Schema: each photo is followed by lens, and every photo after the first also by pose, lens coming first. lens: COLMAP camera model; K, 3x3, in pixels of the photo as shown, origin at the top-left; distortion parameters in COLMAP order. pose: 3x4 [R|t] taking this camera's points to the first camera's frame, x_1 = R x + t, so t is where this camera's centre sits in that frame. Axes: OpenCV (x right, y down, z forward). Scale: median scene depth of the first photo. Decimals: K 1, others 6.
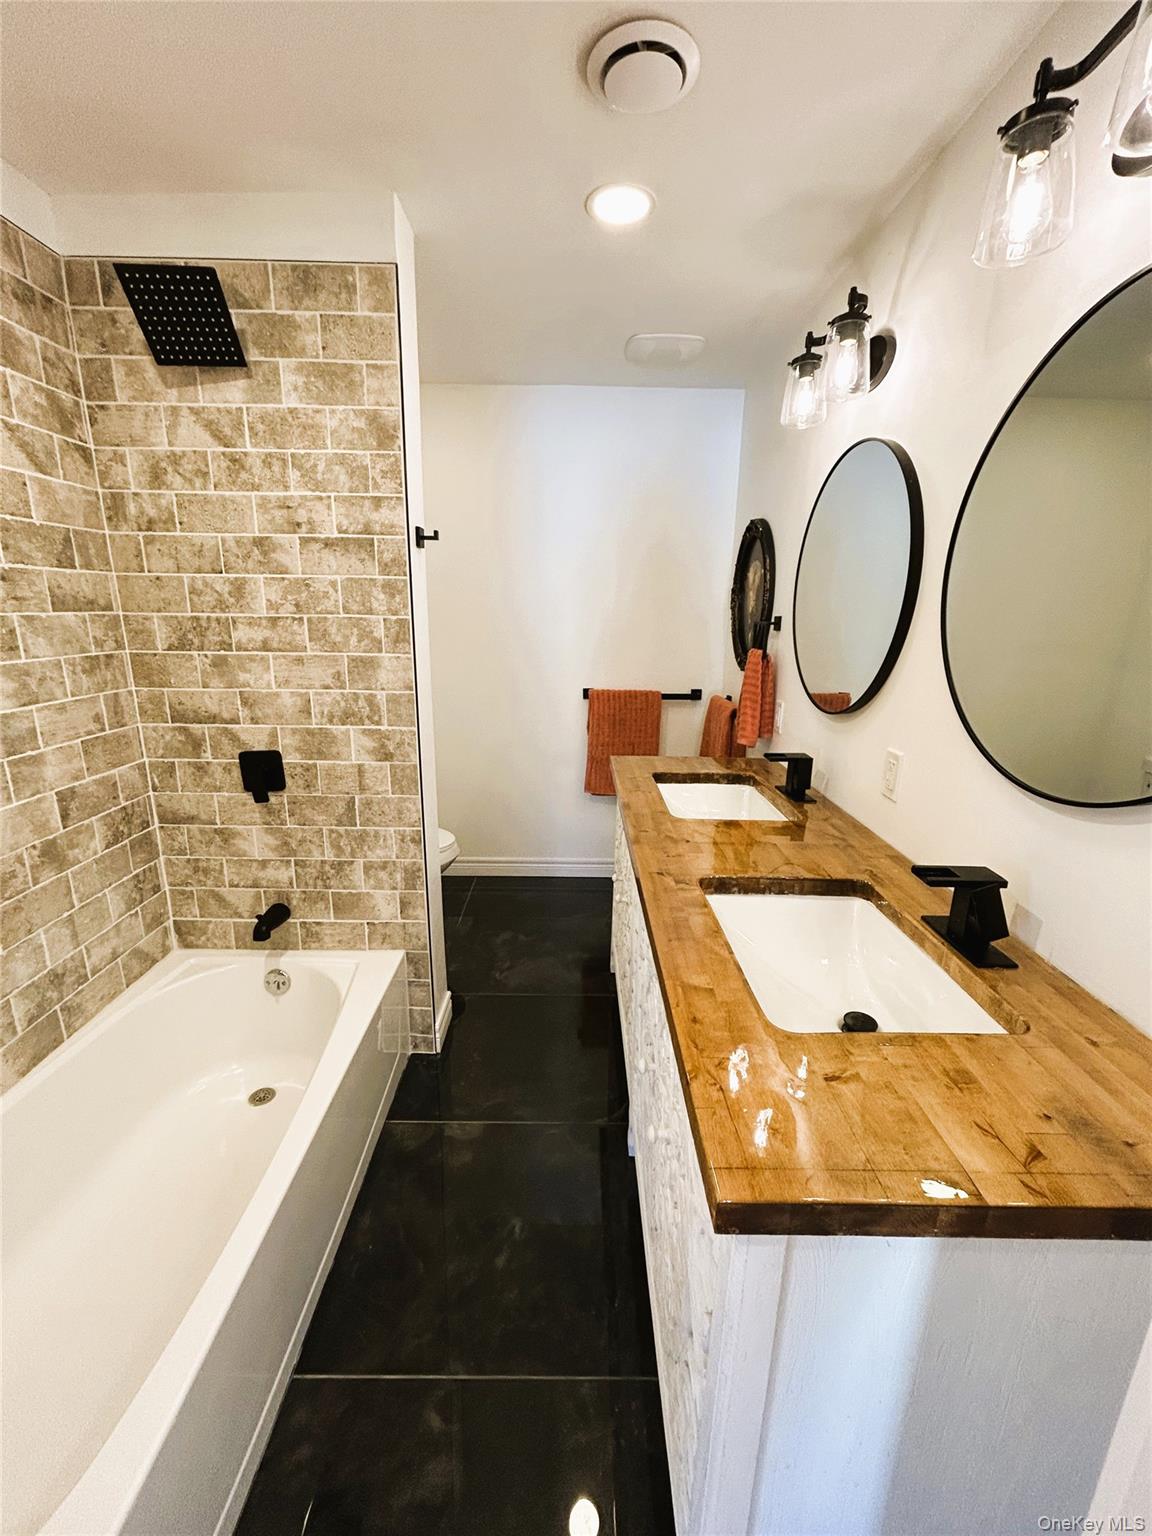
lens RADIAL K [[621.0, 0, 569.9], [0, 621.0, 770.1], [0, 0, 1]] dist [-0.004055, 0.003062]
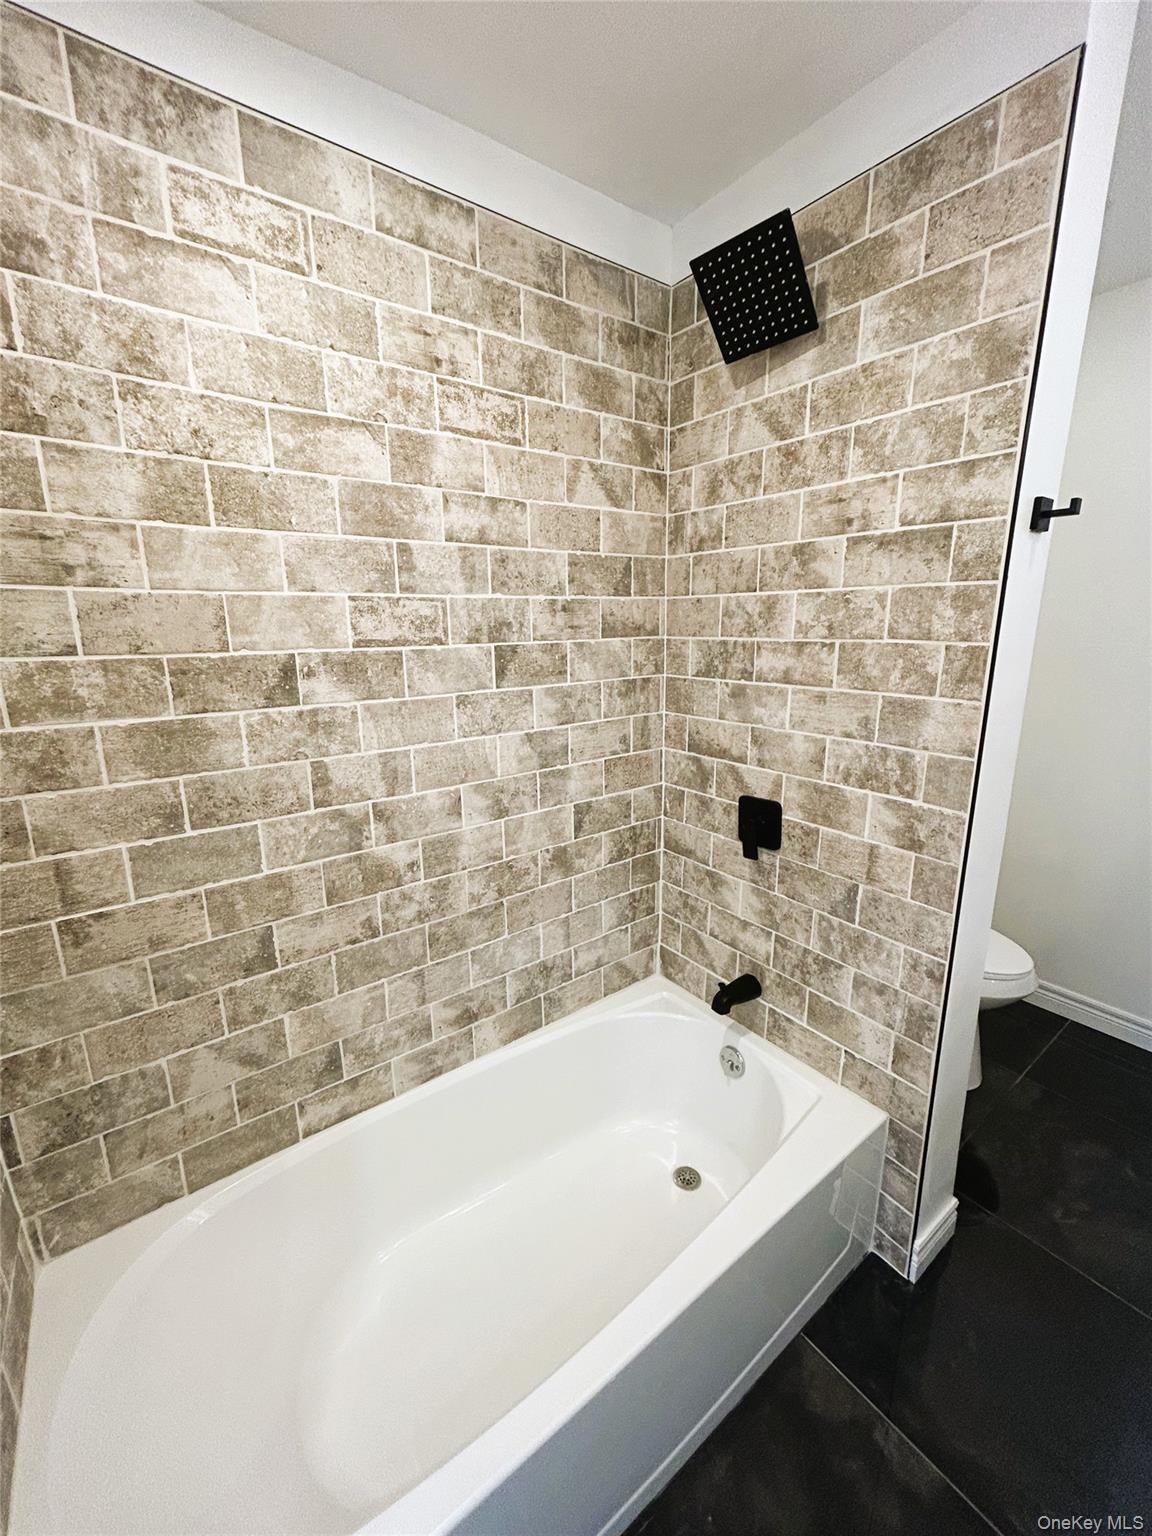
lens RADIAL K [[621.0, 0, 569.9], [0, 621.0, 770.1], [0, 0, 1]] dist [-0.004055, 0.003062]
pose [[0.602547, 0.167377, -0.780335, -0.002119], [-0.177479, 0.981379, 0.073457, -0.091840], [0.778099, 0.094231, 0.621033, 0.288765]]
